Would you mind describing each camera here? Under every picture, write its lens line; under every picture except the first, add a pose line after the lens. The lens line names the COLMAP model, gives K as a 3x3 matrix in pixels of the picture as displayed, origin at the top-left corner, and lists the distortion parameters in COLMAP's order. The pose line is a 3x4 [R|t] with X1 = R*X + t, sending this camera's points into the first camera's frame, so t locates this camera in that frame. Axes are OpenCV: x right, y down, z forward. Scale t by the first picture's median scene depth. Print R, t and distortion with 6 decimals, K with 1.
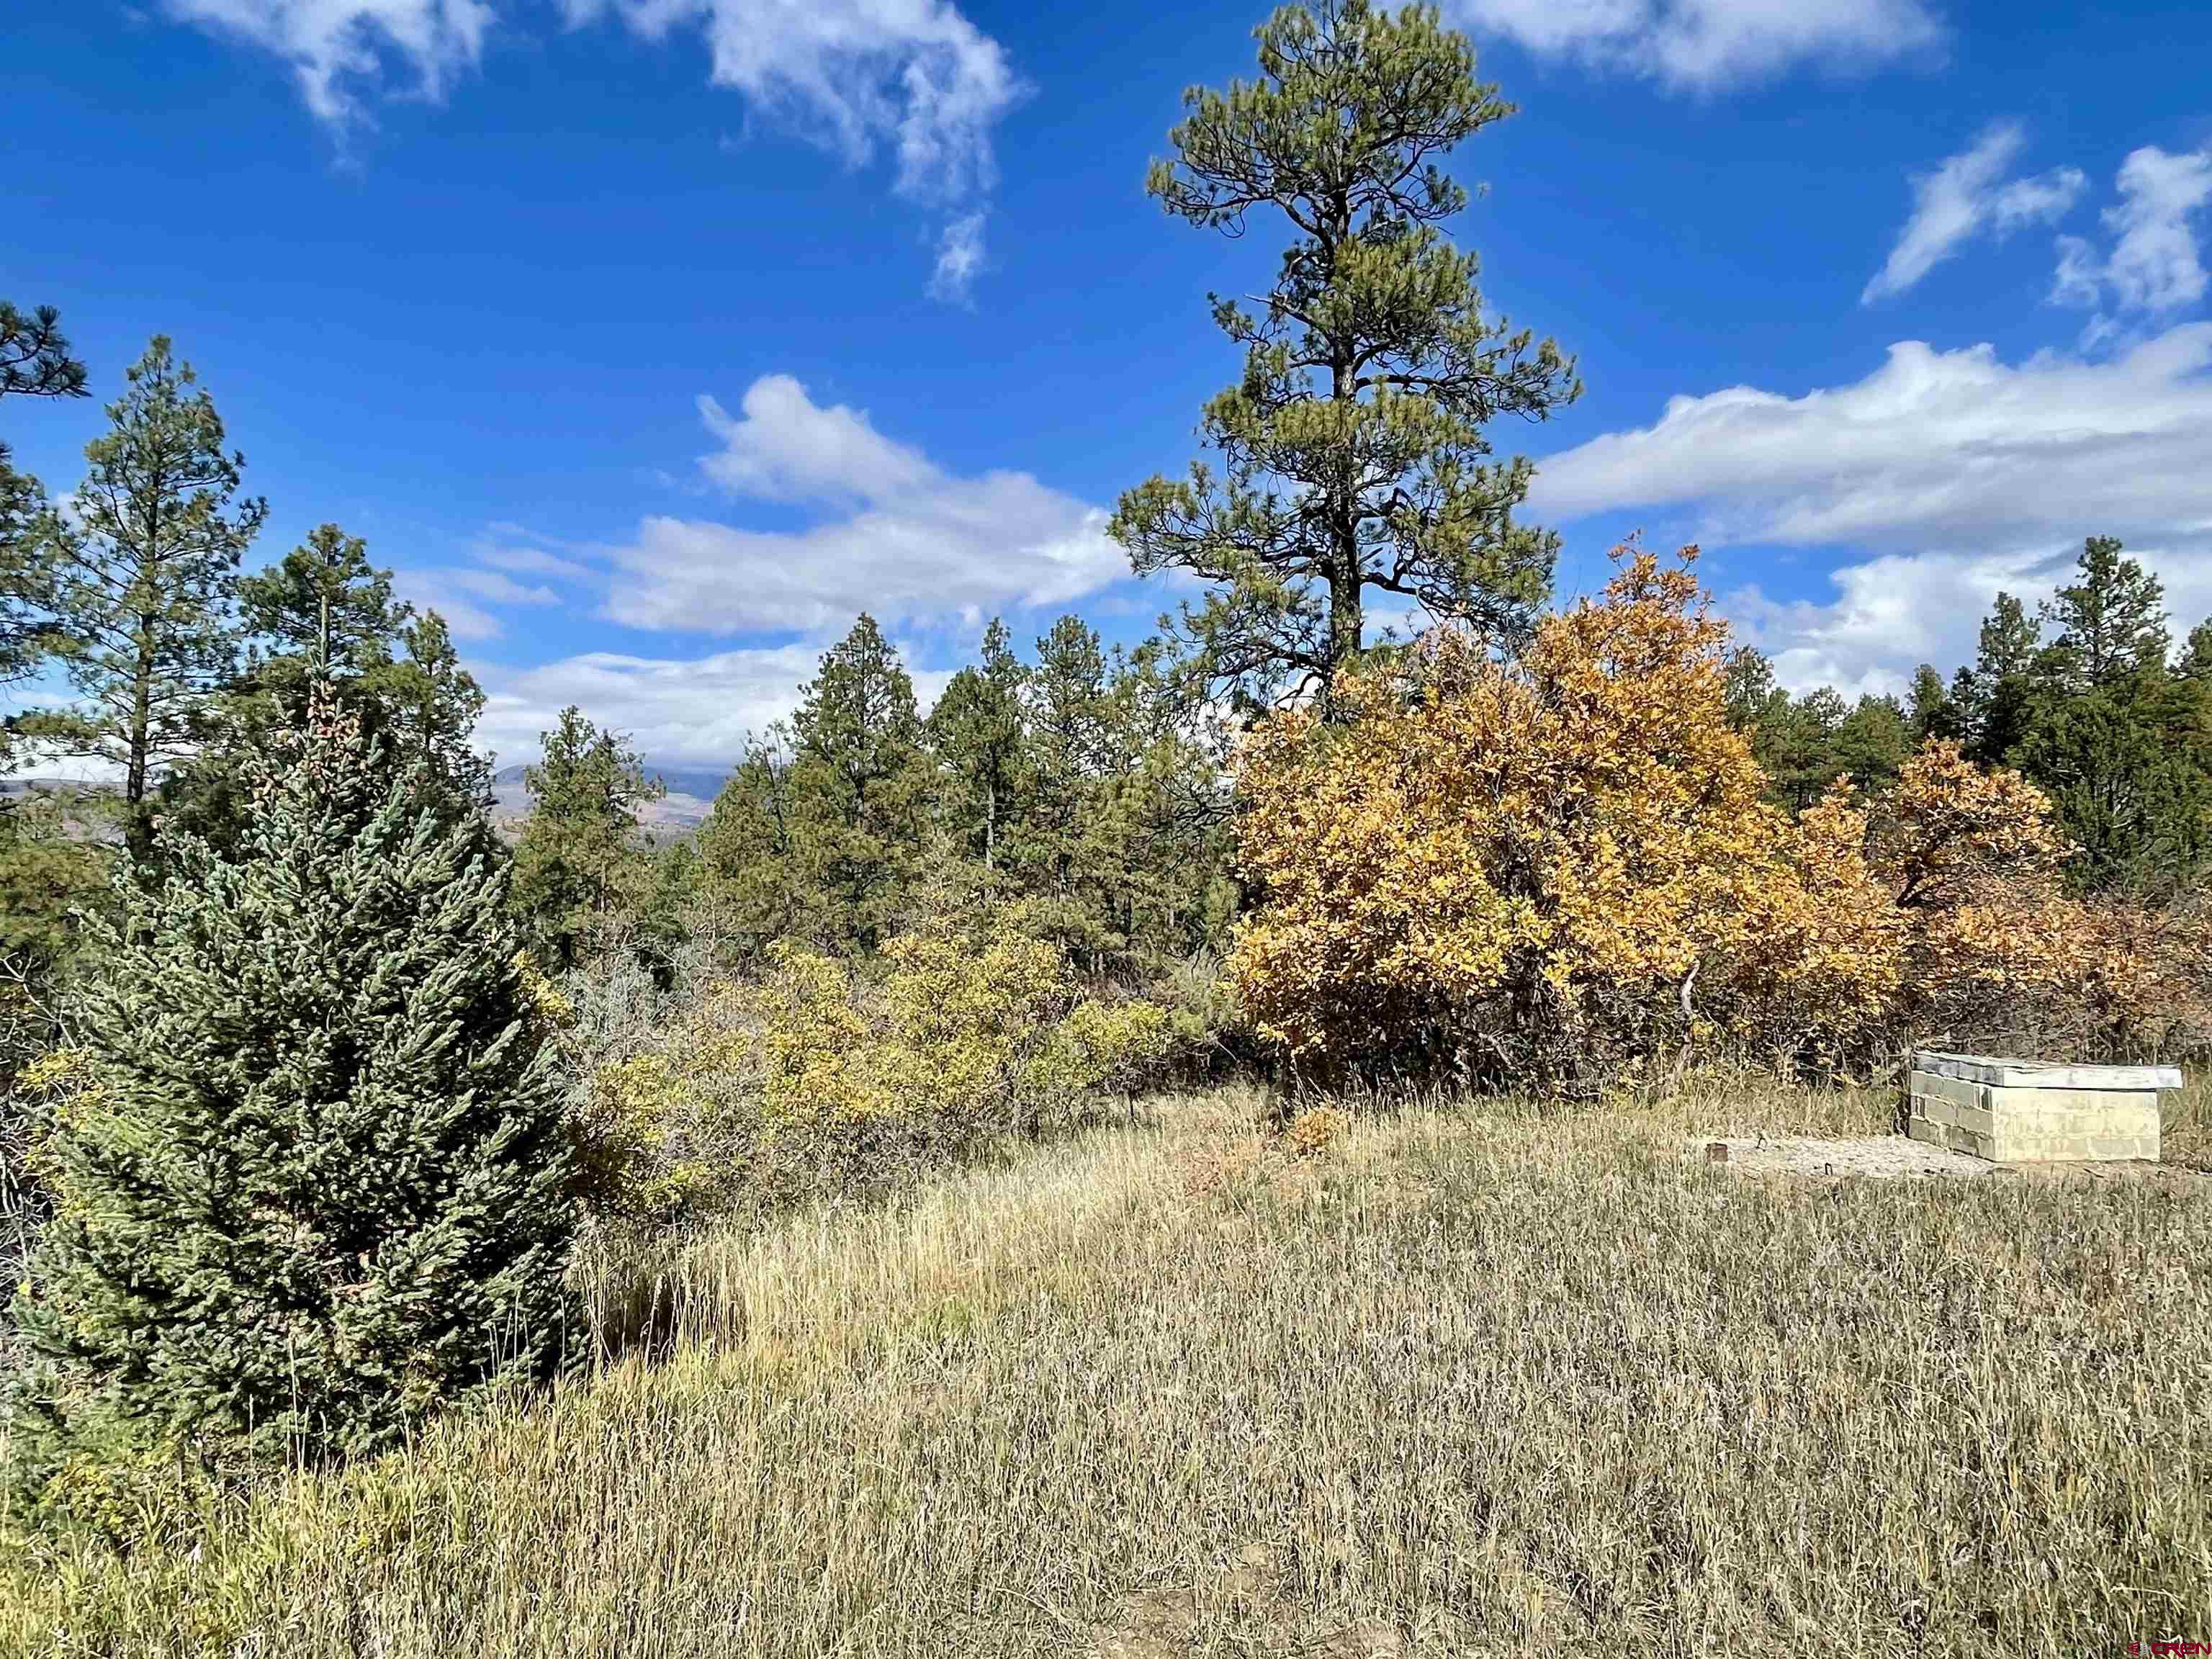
lens RADIAL K [[1288.5, 0, 1111.1], [0, 1288.5, 818.6], [0, 0, 1]] dist [-0.014815, 0.002512]
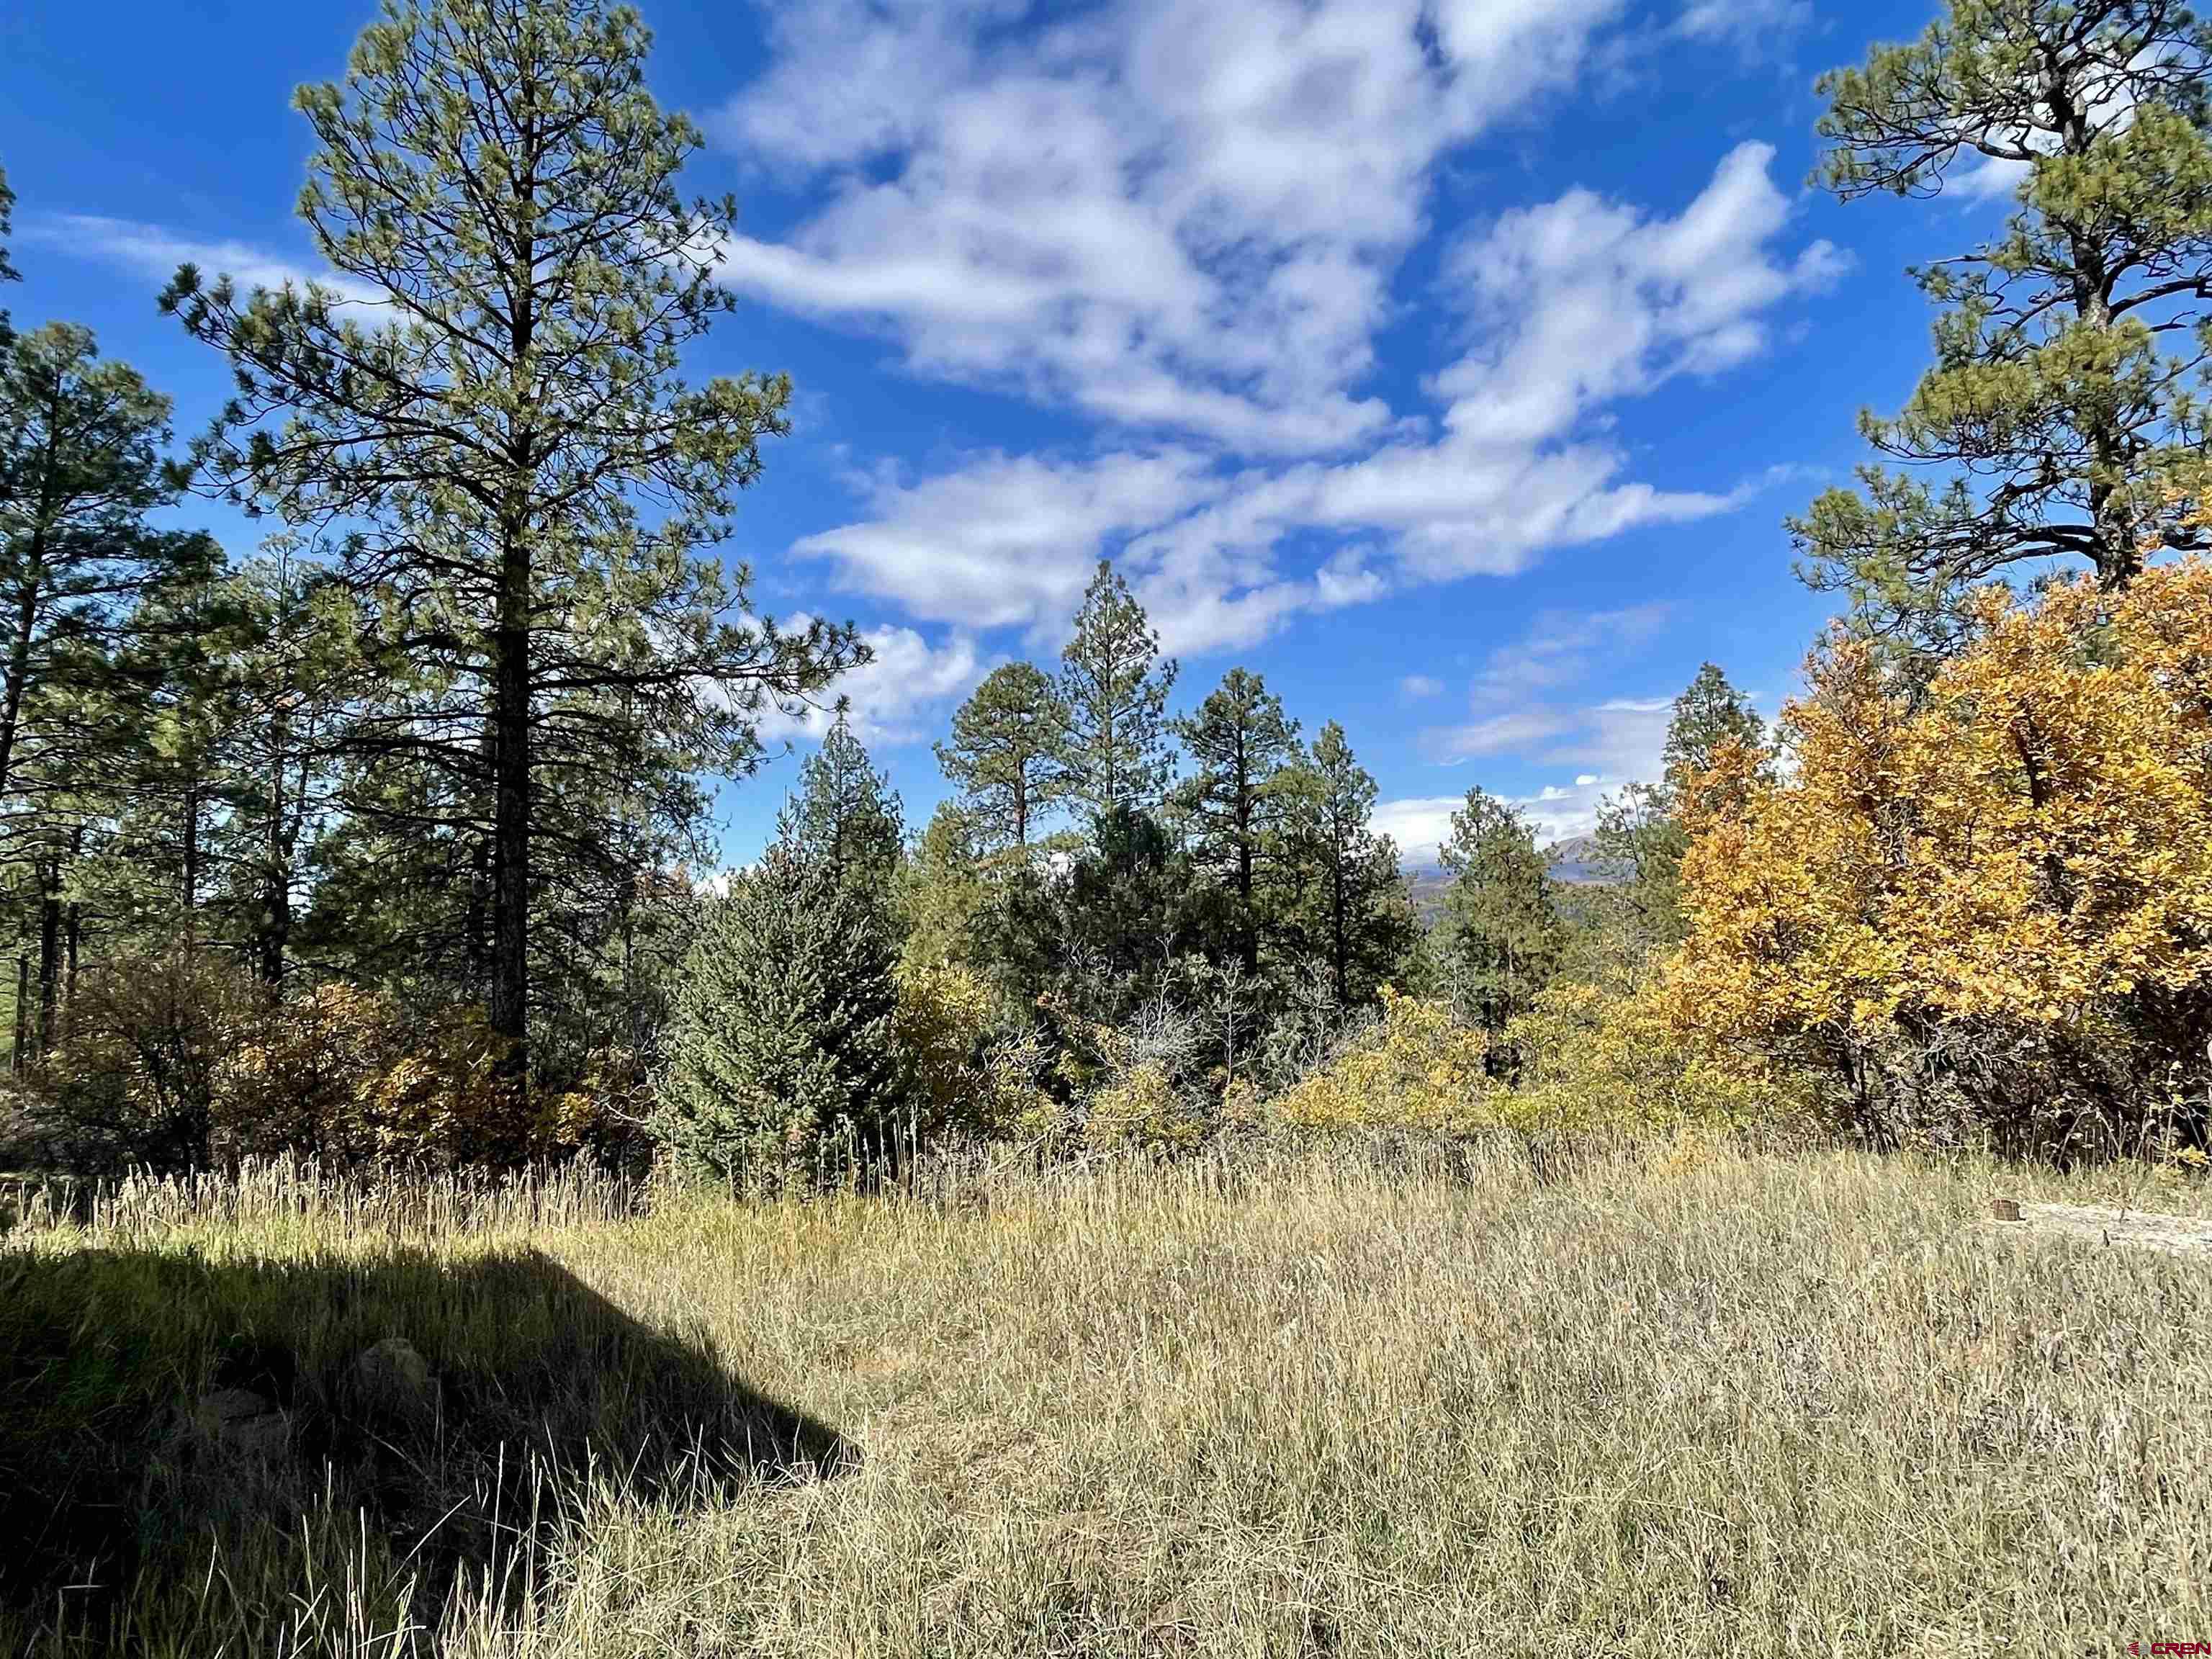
lens RADIAL K [[1288.5, 0, 1113.9], [0, 1288.5, 832.4], [0, 0, 1]] dist [-0.014815, 0.002512]
pose [[0.725210, -0.078681, -0.684017, 0.171803], [0.050110, 0.996846, -0.061537, 0.007179], [0.686702, 0.010351, 0.726866, -0.015102]]
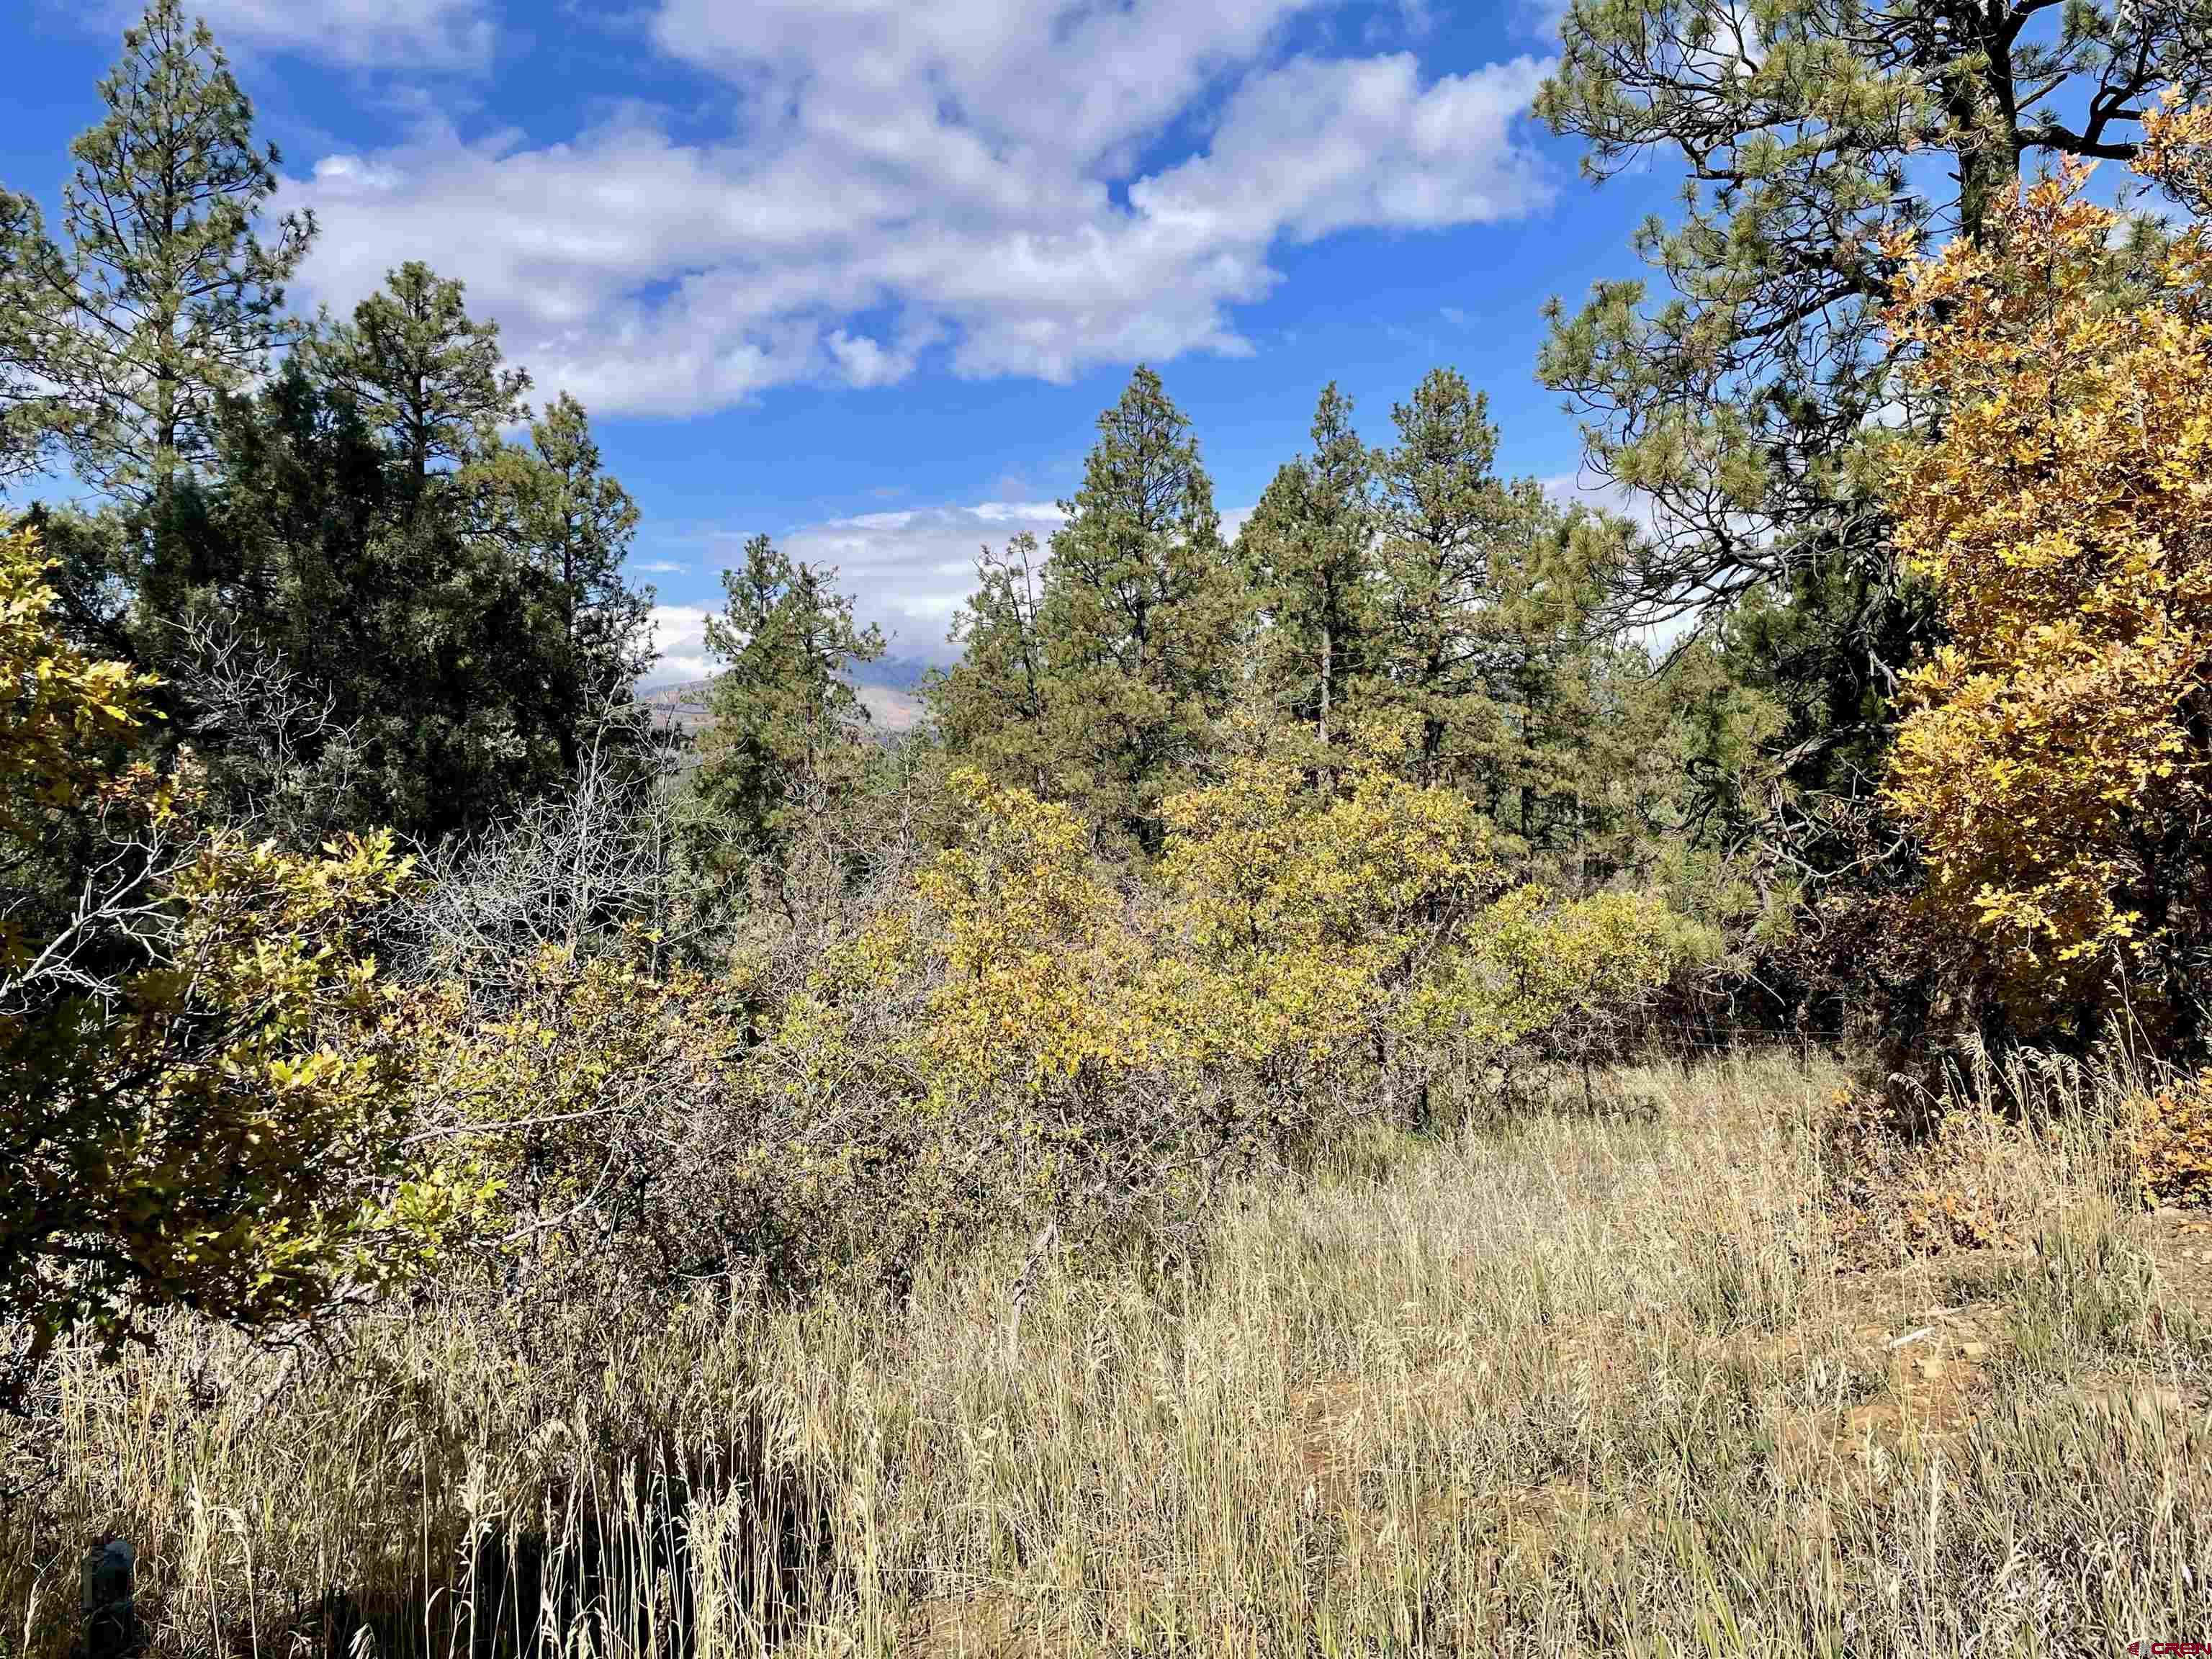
lens RADIAL K [[1681.7, 0, 1113.0], [0, 1681.7, 829.0], [0, 0, 1]] dist [0.027697, -0.023769]
pose [[0.976826, 0.001003, -0.214032, -0.017491], [0.013630, 0.997668, 0.066883, 0.033496], [0.213600, -0.068250, 0.974534, 0.130977]]
